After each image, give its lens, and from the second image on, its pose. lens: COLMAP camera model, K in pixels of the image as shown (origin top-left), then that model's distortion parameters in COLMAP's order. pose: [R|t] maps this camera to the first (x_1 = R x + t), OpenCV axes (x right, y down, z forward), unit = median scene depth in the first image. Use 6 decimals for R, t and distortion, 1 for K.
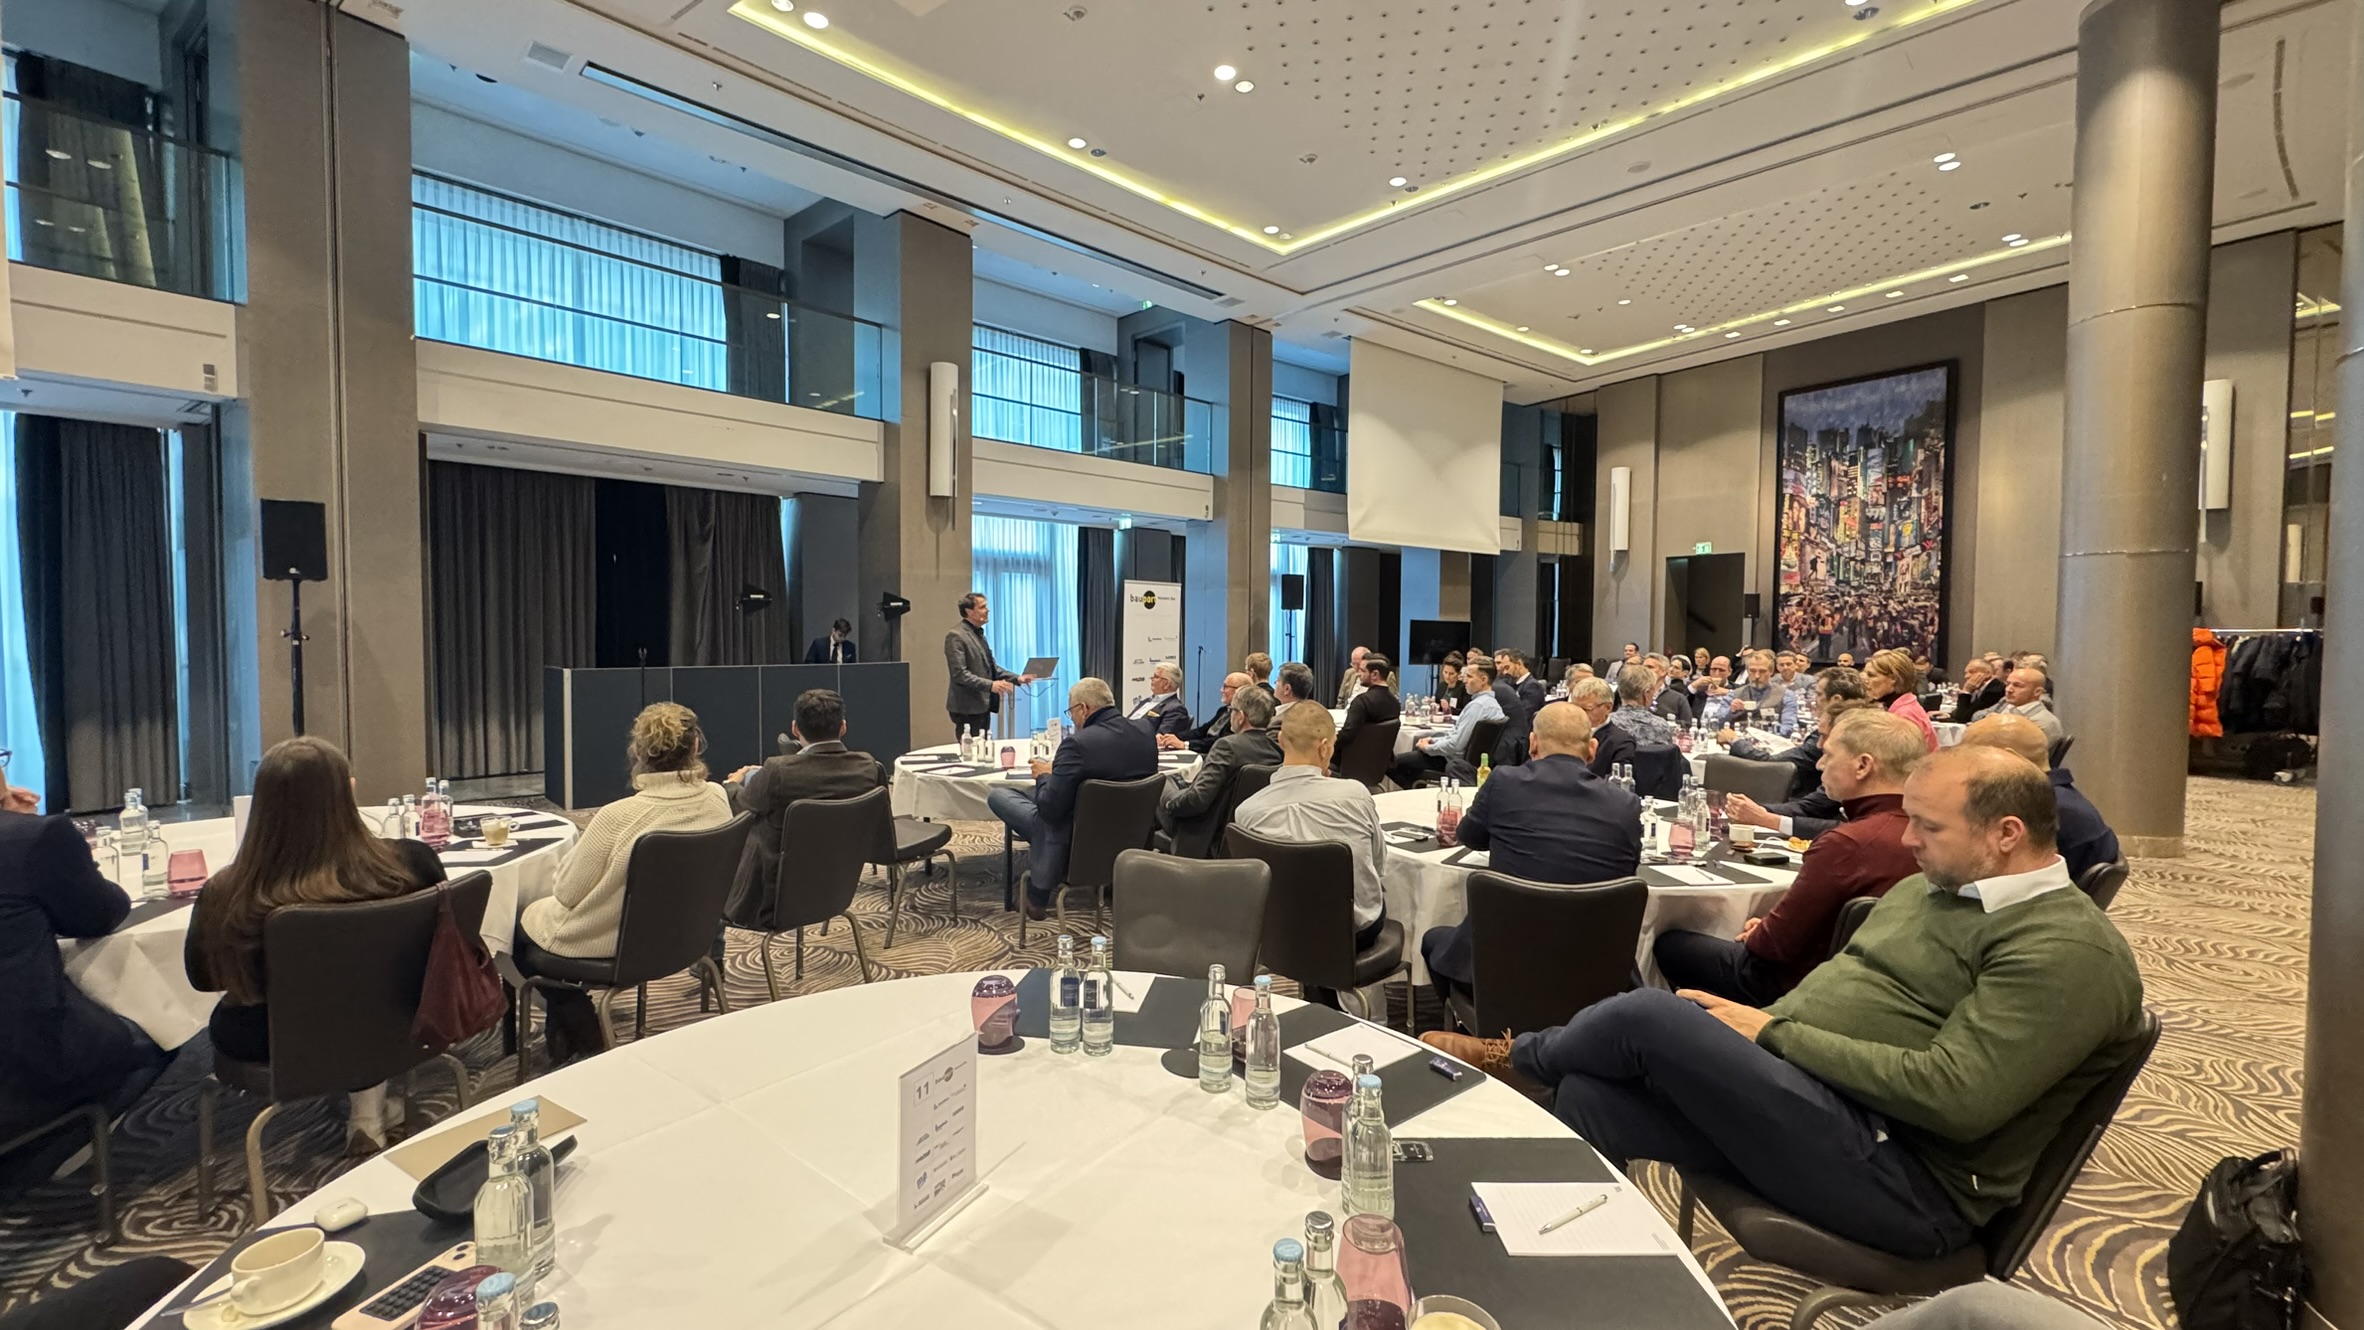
lens RADIAL K [[943.6, 0, 1178.3], [0, 943.6, 664.0], [0, 0, 1]] dist [-0.000614, 0.000089]
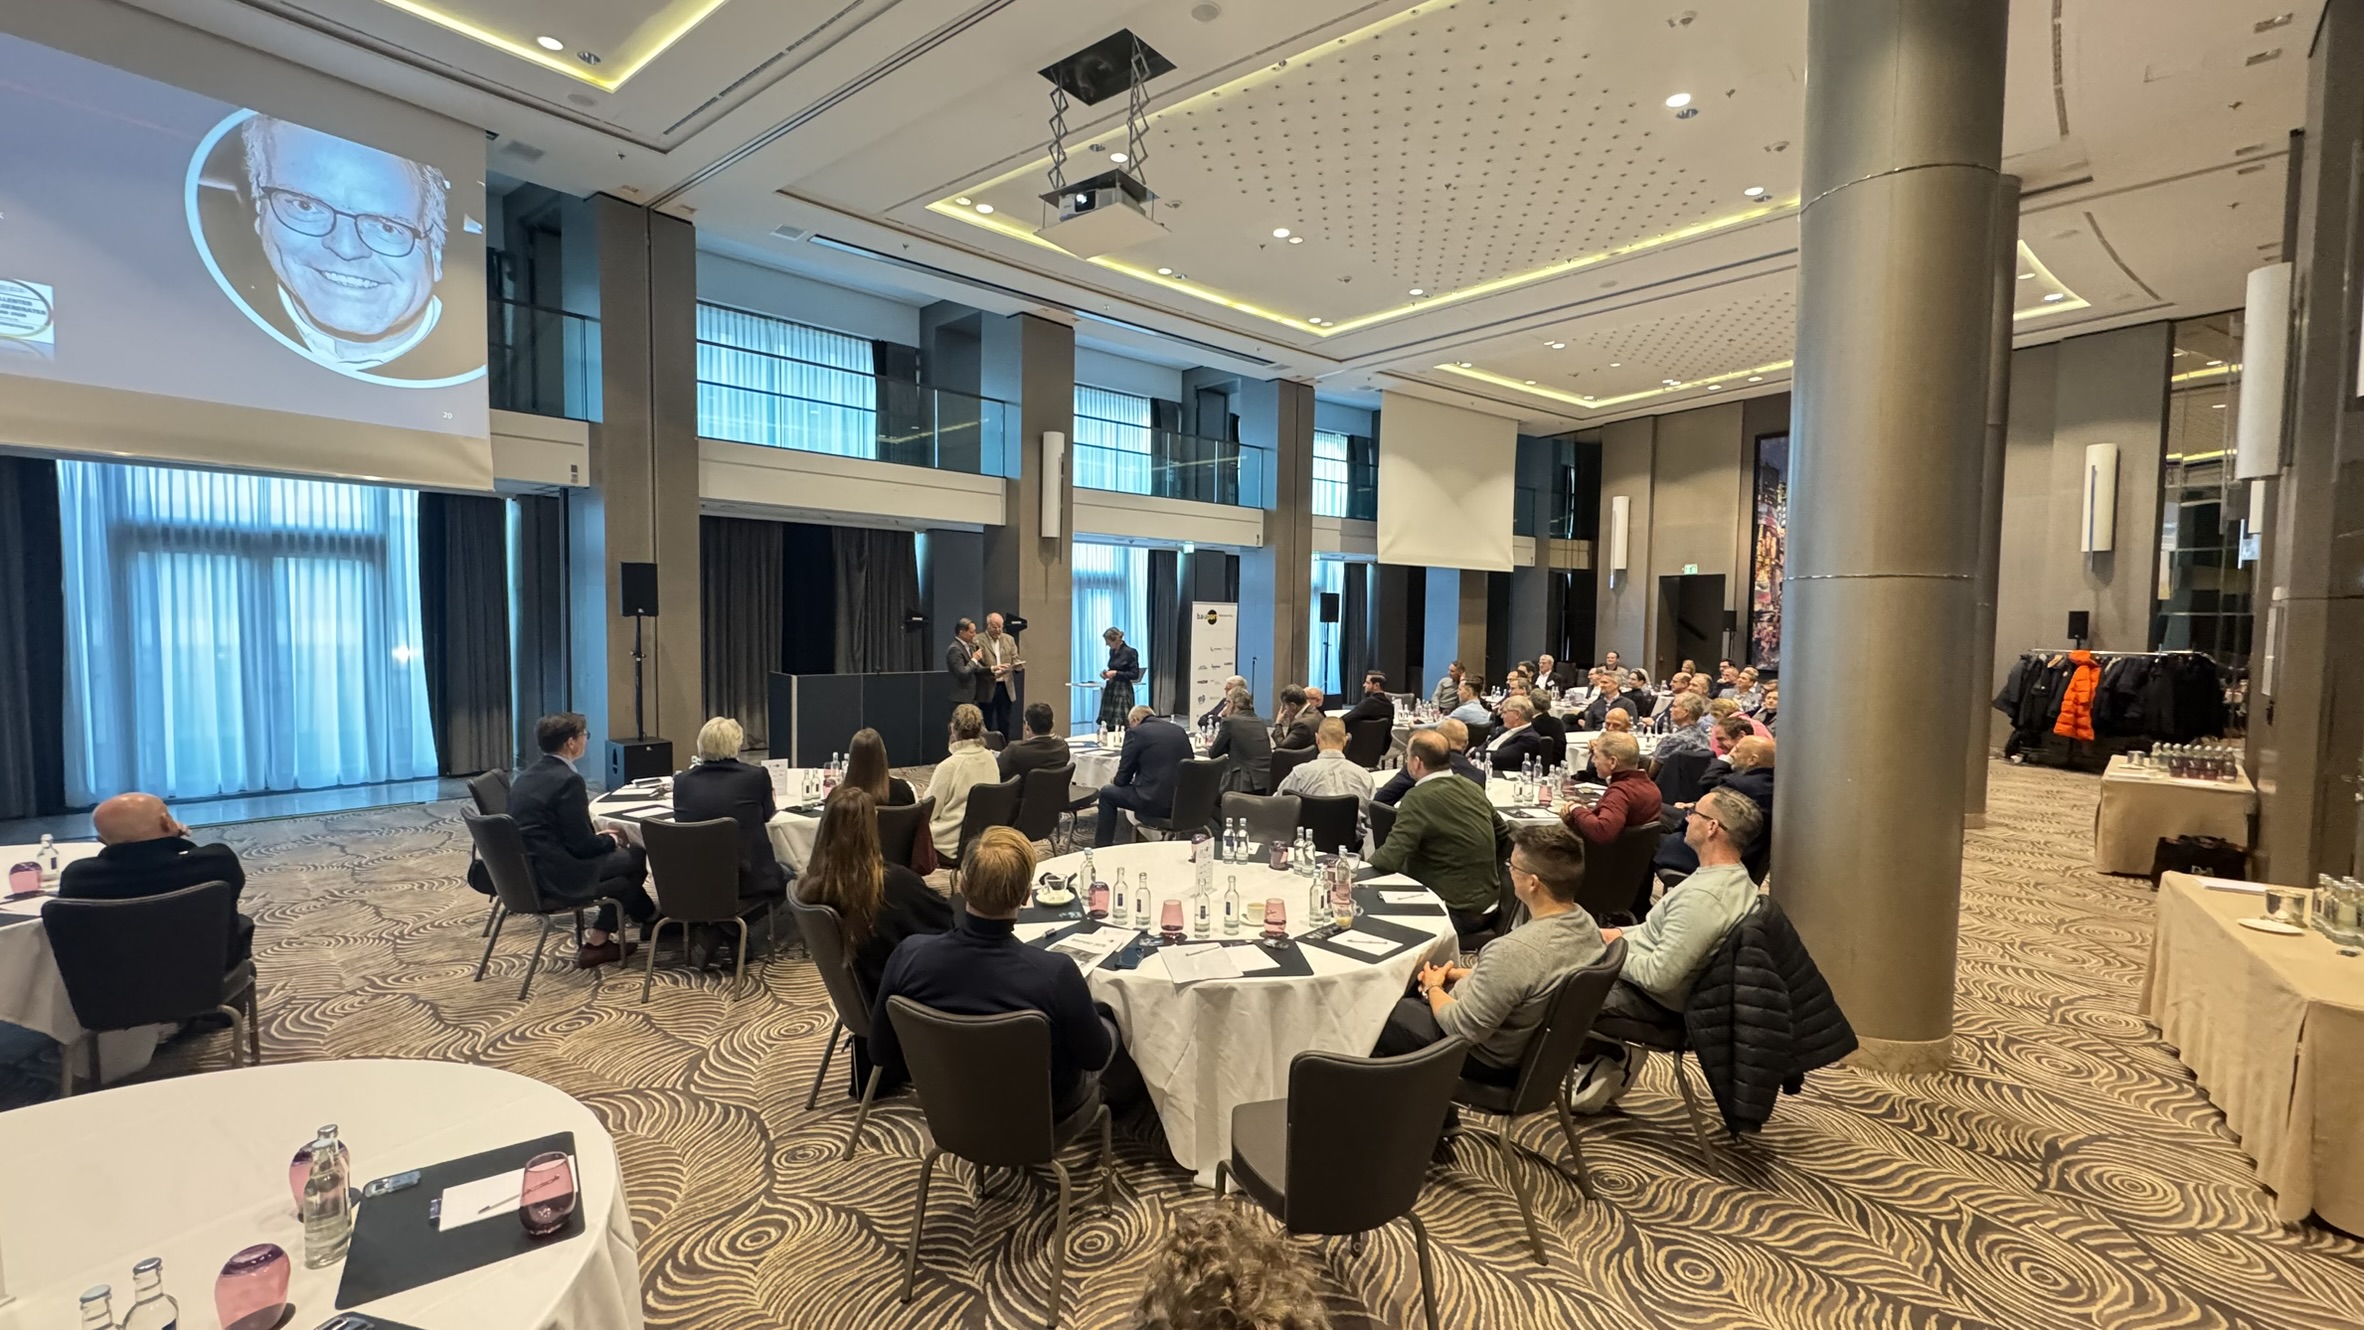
lens RADIAL K [[943.6, 0, 1178.3], [0, 943.6, 664.0], [0, 0, 1]] dist [-0.000614, 0.000089]
pose [[0.999128, 0.009520, -0.040663, -0.020167], [-0.008981, 0.999870, 0.013426, -0.019599], [0.040785, -0.013050, 0.999083, -0.193221]]
